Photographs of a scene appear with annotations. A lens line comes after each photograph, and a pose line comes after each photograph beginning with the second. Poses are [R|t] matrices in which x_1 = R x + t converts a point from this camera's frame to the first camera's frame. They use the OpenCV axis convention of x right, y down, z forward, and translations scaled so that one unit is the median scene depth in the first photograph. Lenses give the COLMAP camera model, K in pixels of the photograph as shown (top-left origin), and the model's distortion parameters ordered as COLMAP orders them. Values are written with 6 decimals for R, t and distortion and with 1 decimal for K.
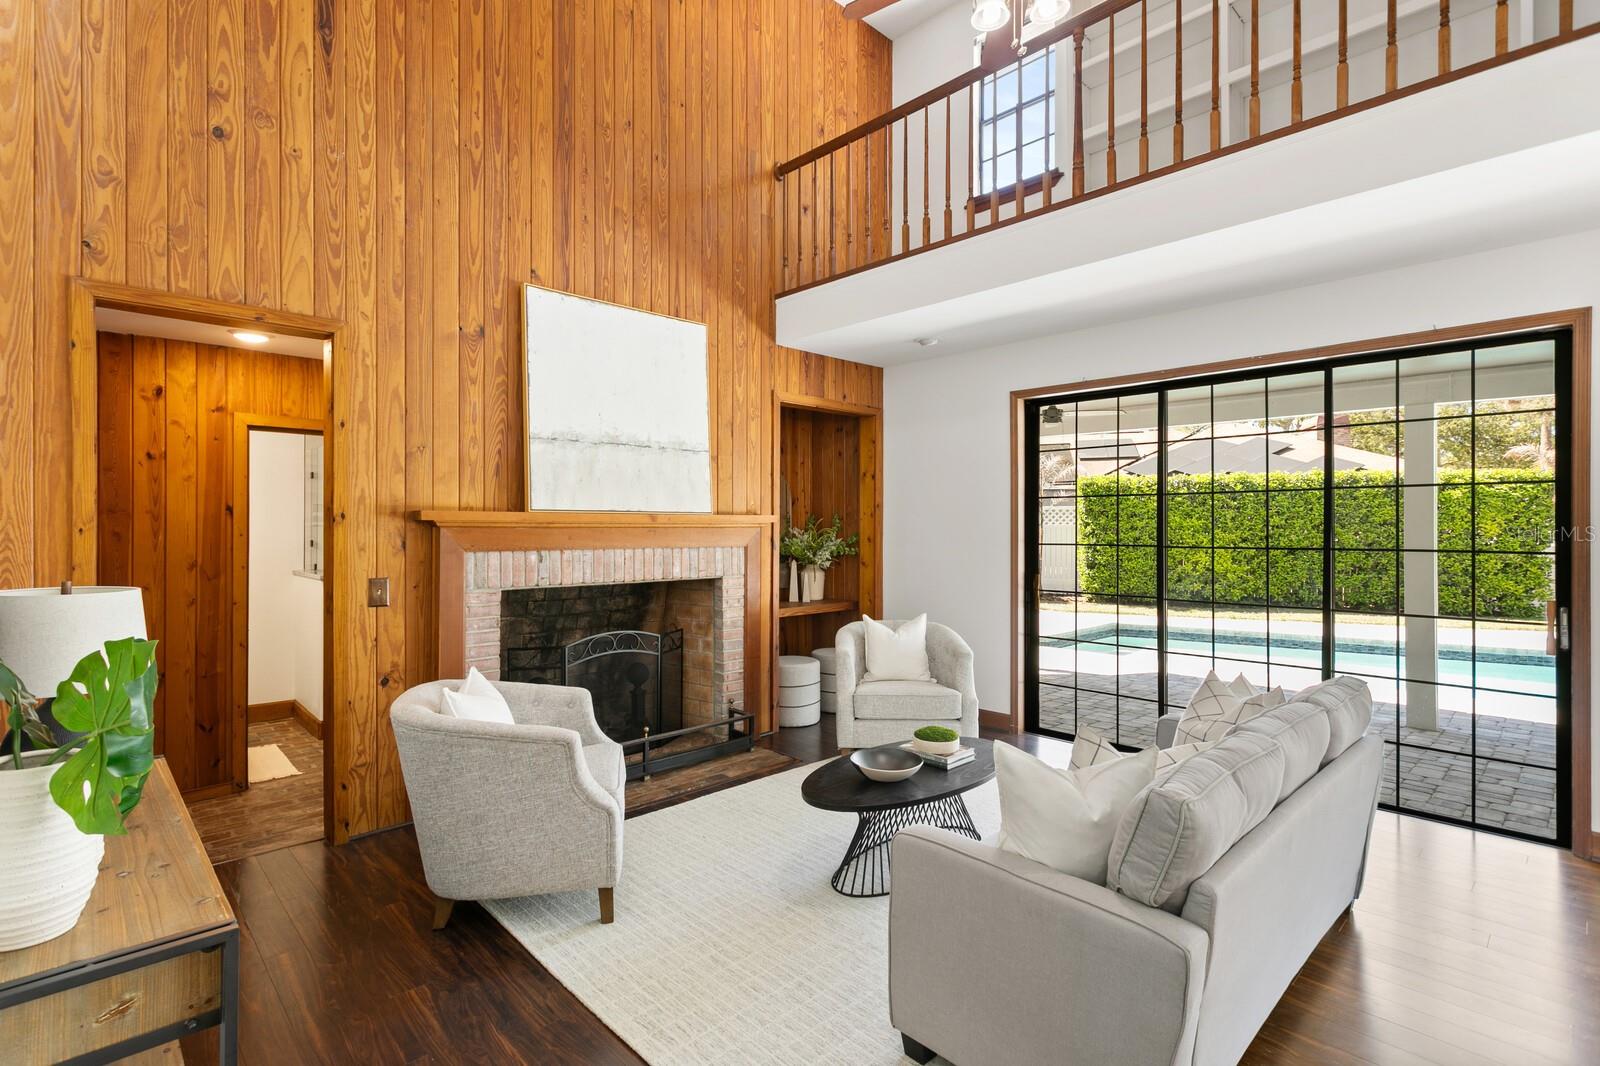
lens RADIAL K [[754.0, 0, 794.2], [0, 754.0, 532.6], [0, 0, 1]] dist [-0.004731, -0.000026]
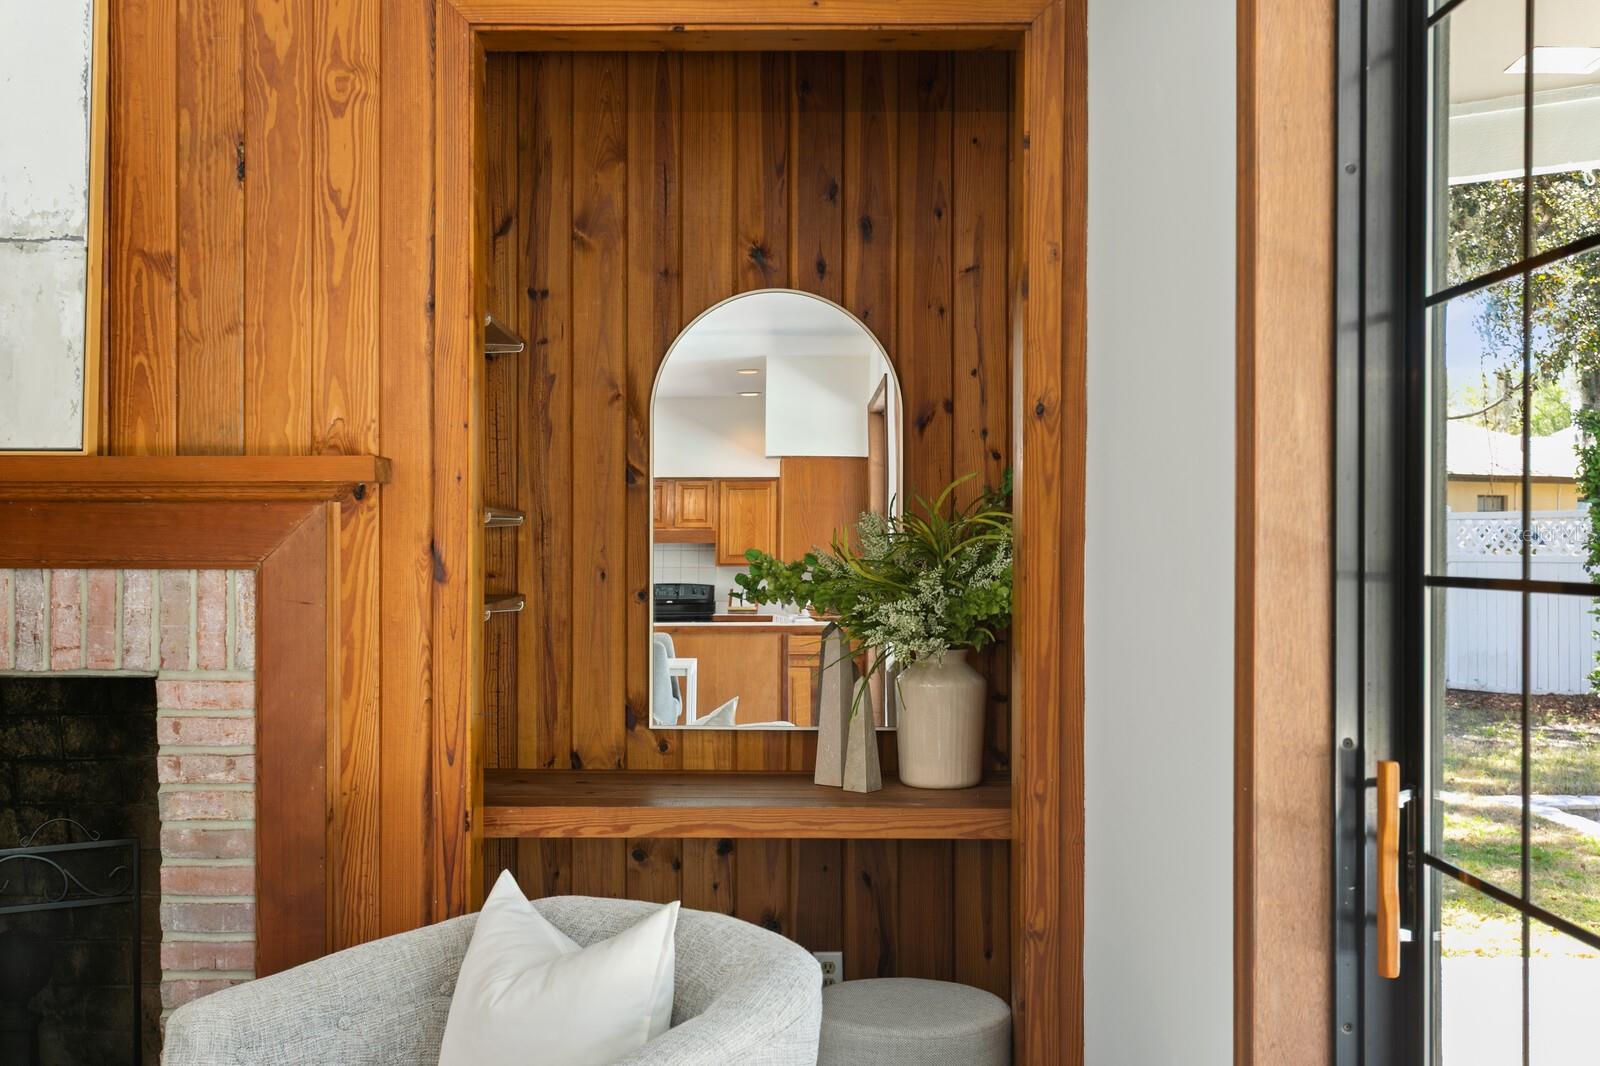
lens RADIAL K [[2148.5, 0, 800.0], [0, 2148.5, 530.3], [0, 0, 1]] dist [-0.242554, 0.000000]
pose [[0.731871, 0.003393, -0.681434, 0.602001], [0.000075, 0.999987, 0.005060, 0.001227], [0.681443, -0.003755, 0.731862, 0.574584]]
